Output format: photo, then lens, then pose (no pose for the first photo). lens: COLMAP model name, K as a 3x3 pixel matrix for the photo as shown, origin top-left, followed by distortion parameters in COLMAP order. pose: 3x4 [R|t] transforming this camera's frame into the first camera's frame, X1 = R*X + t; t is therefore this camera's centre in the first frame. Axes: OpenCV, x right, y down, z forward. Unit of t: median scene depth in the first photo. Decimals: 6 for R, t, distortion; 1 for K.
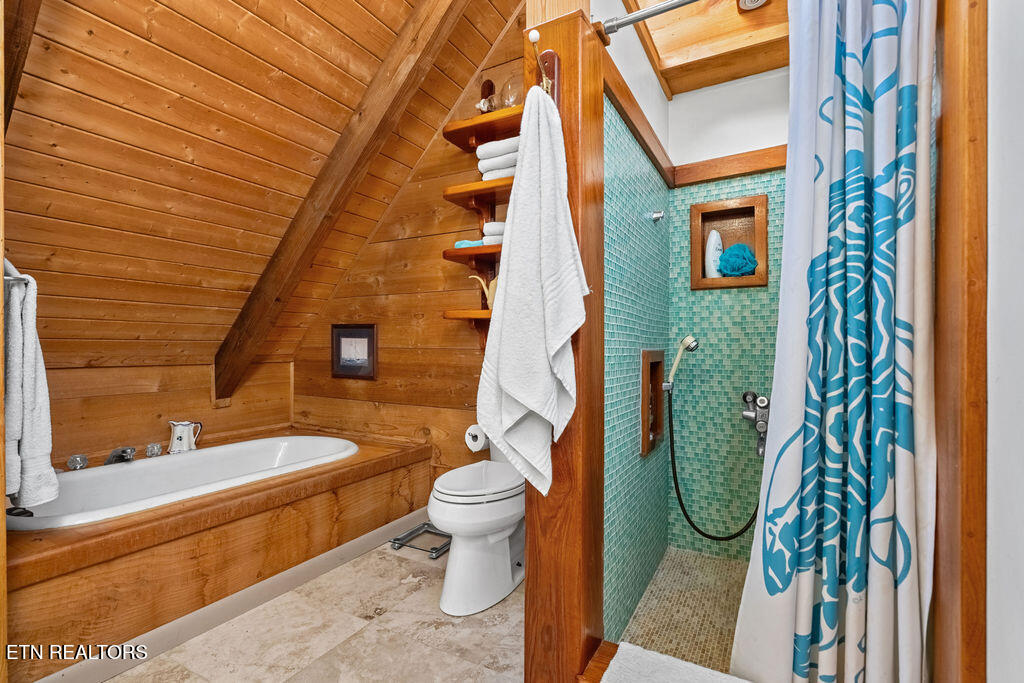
lens RADIAL K [[467.6, 0, 511.3], [0, 467.6, 346.4], [0, 0, 1]] dist [-0.005326, -0.000715]
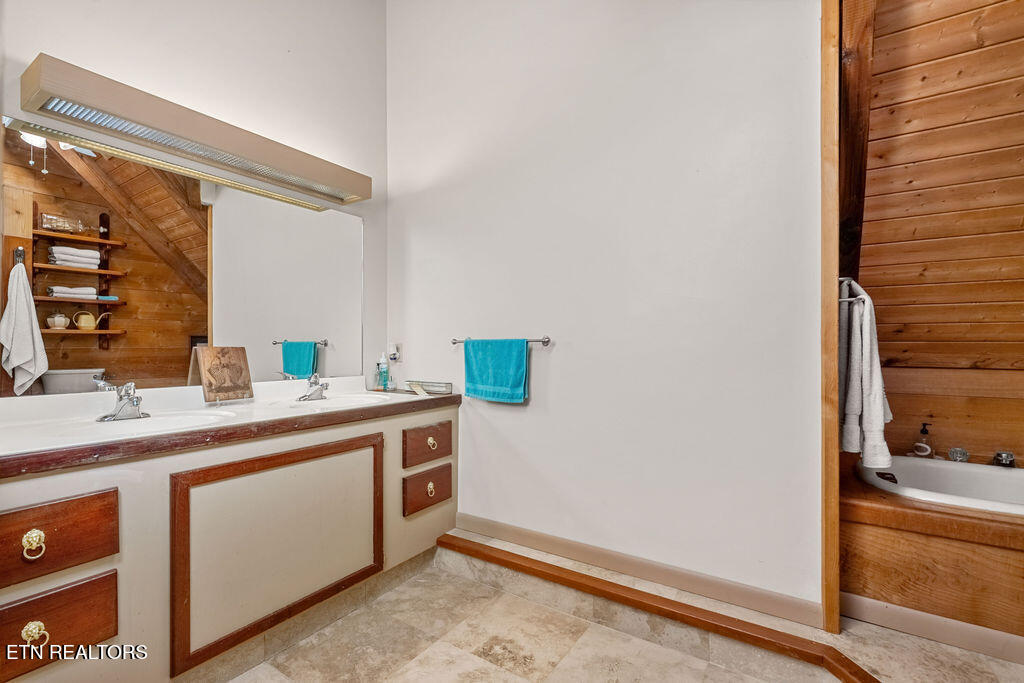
lens RADIAL K [[467.6, 0, 510.9], [0, 467.6, 344.6], [0, 0, 1]] dist [-0.005326, -0.000715]
pose [[-0.067720, -0.003952, -0.997697, 0.267761], [-0.005026, 0.999981, -0.003620, 0.000524], [0.997692, 0.004769, -0.067738, 0.039582]]
